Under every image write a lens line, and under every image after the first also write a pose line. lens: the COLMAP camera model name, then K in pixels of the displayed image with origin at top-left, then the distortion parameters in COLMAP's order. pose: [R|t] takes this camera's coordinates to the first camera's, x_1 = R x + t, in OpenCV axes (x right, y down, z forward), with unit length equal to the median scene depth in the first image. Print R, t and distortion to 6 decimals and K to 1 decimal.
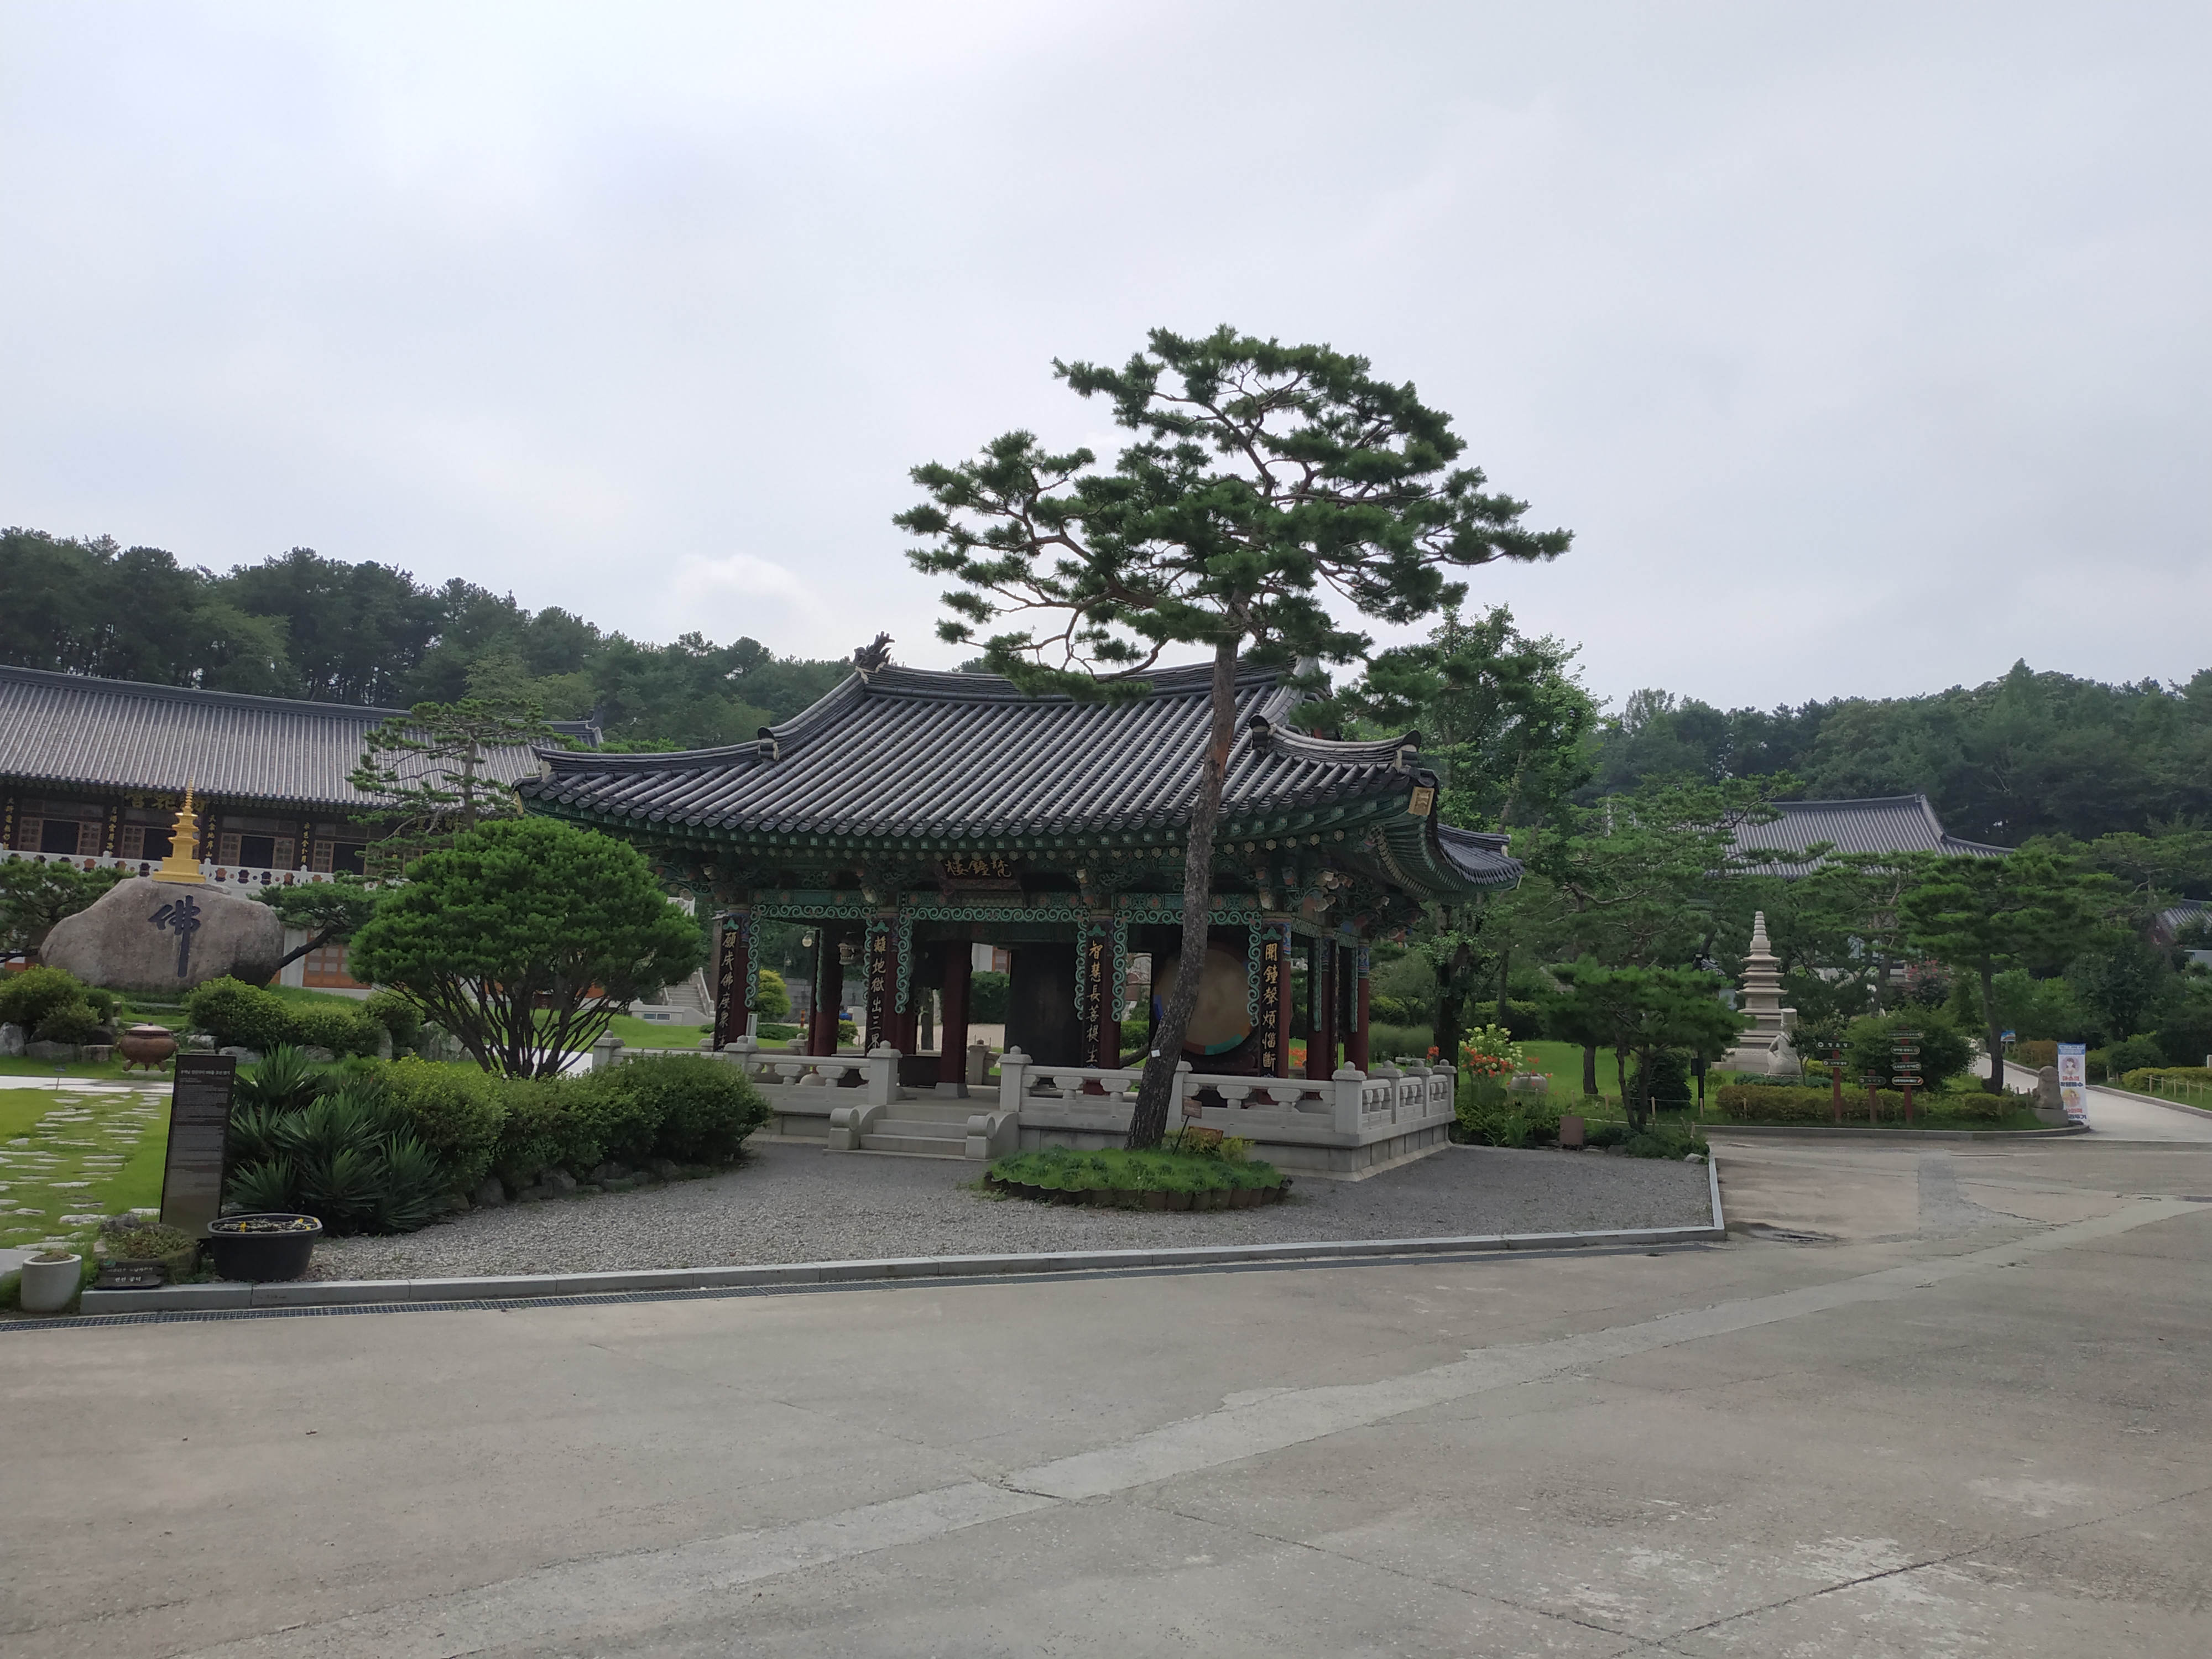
lens RADIAL K [[1564.7, 0, 1109.4], [0, 1564.7, 816.7], [0, 0, 1]] dist [0.049187, -0.087097]
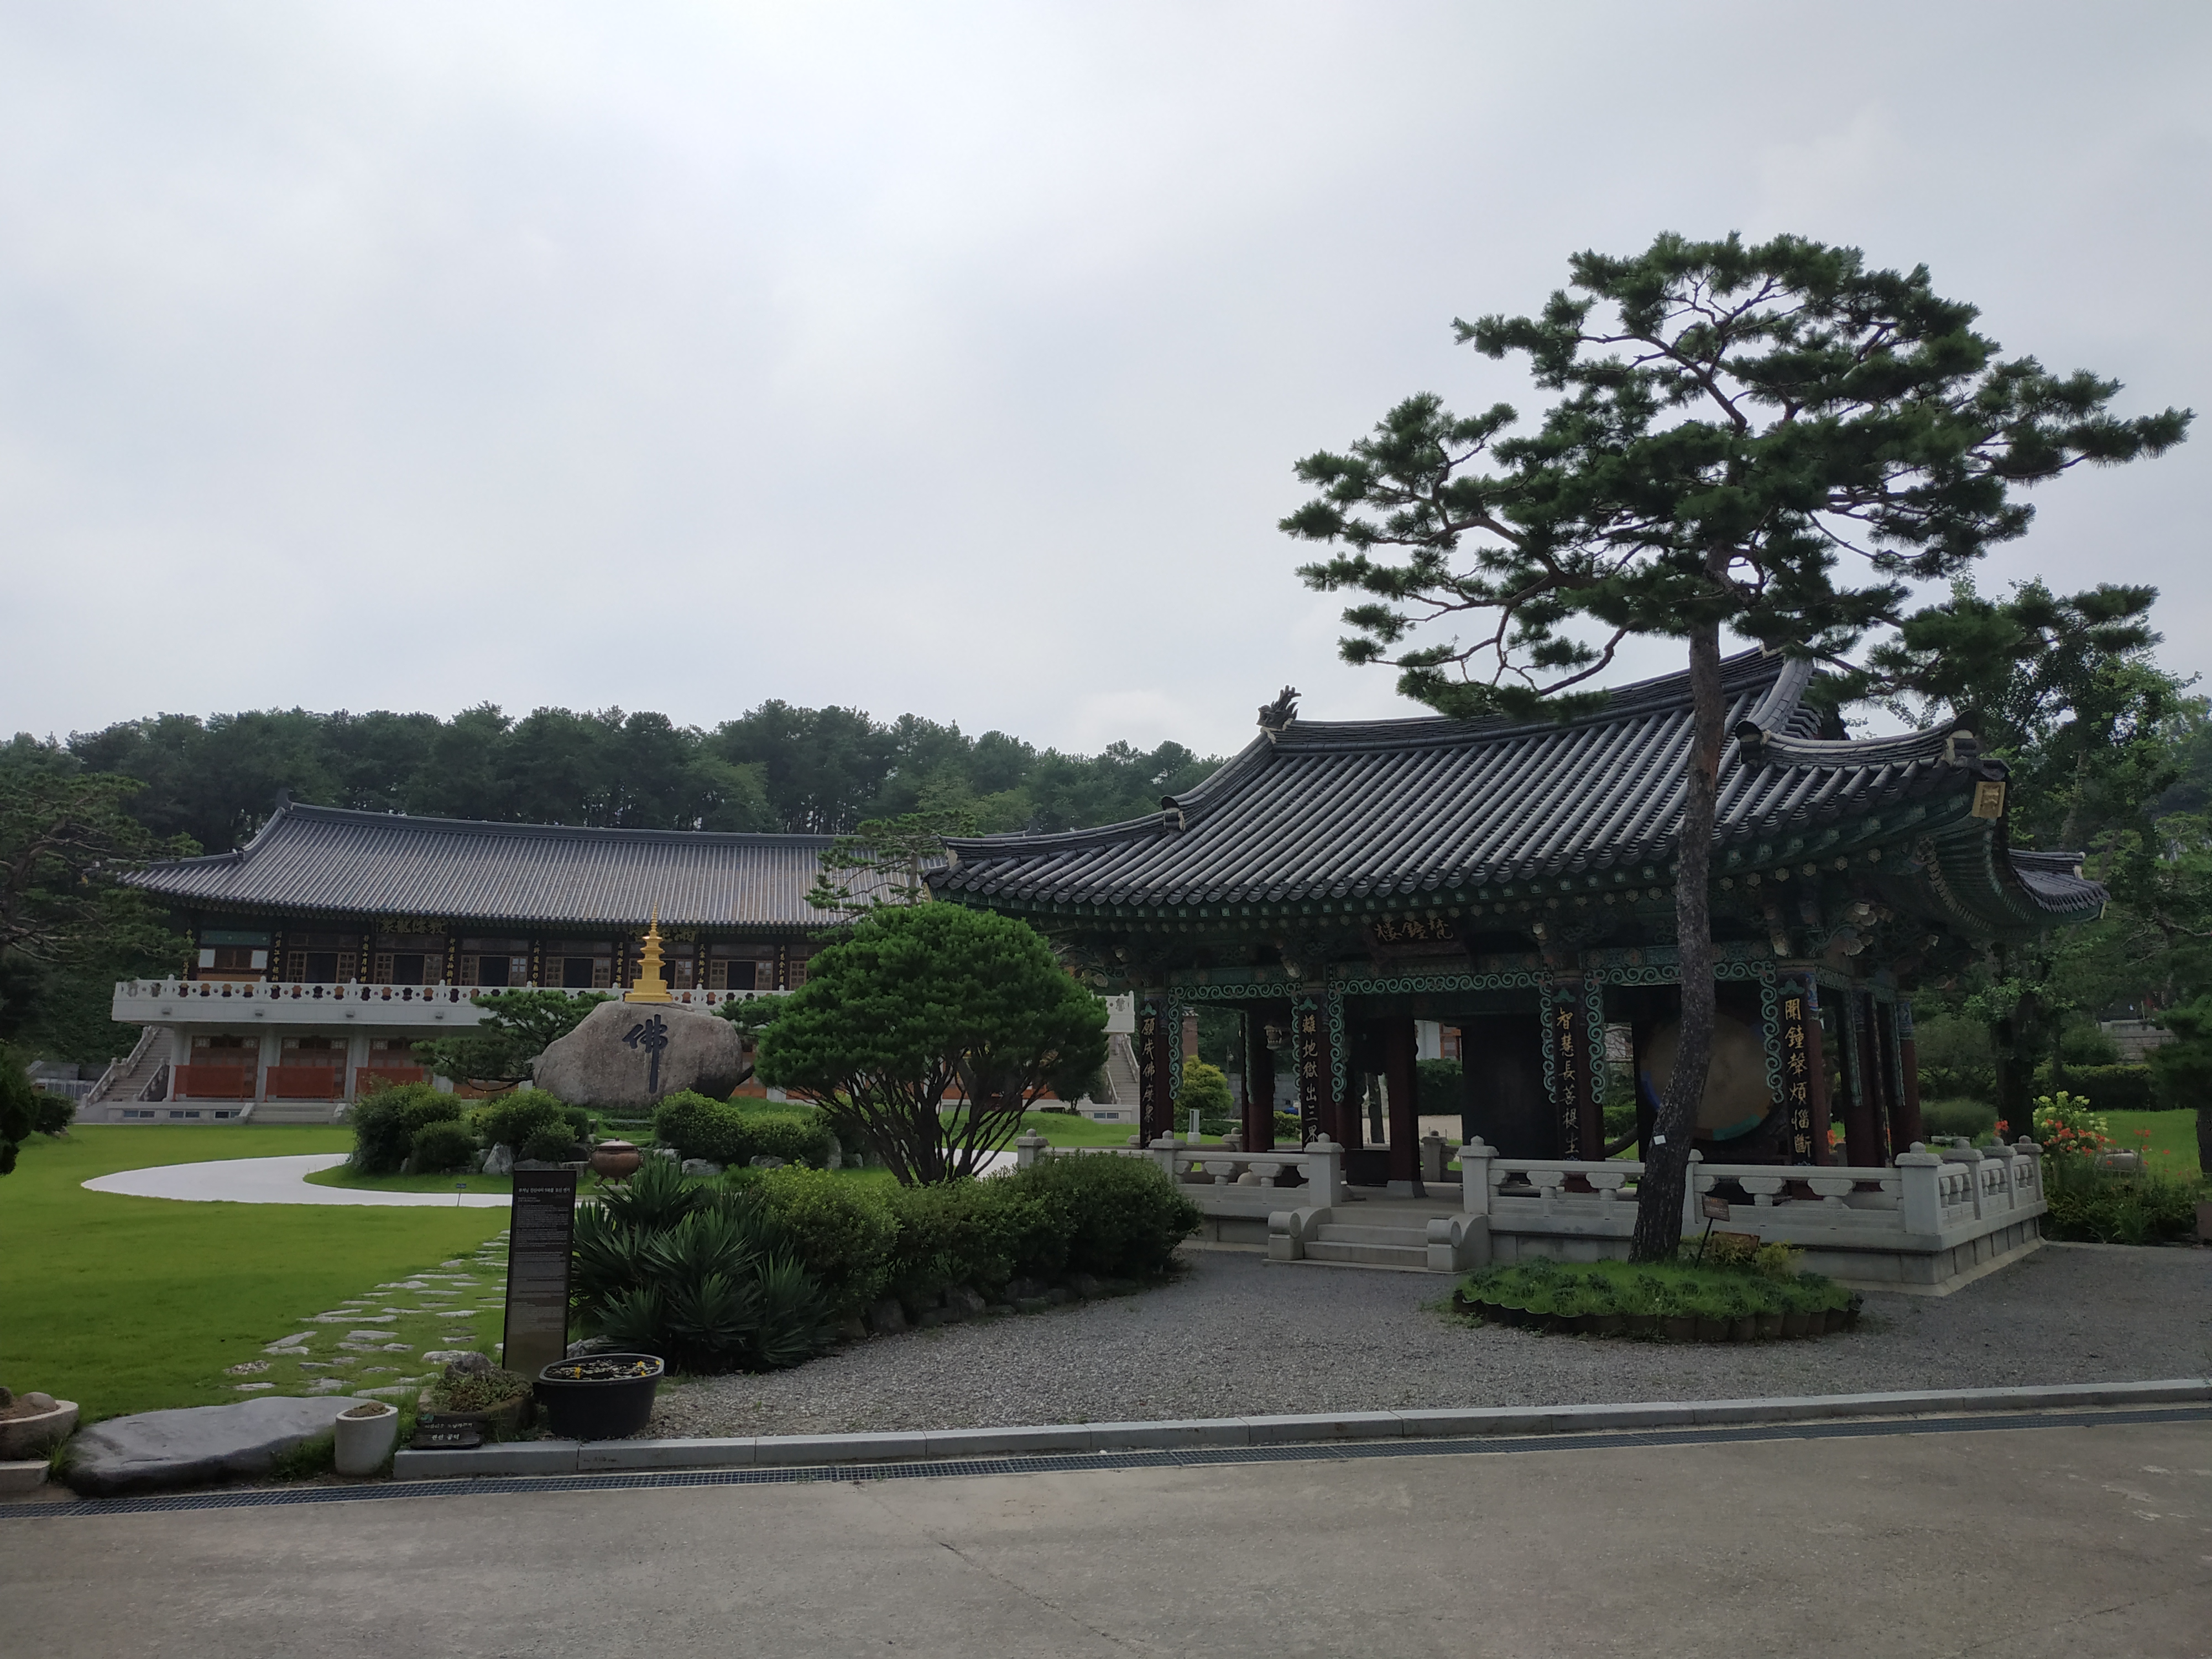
lens RADIAL K [[1564.7, 0, 1088.6], [0, 1564.7, 825.4], [0, 0, 1]] dist [0.049187, -0.087097]
pose [[0.956210, -0.085627, -0.279874, -0.008447], [0.070647, 0.995497, -0.063200, 0.018156], [0.284026, 0.040660, 0.957954, 0.116648]]
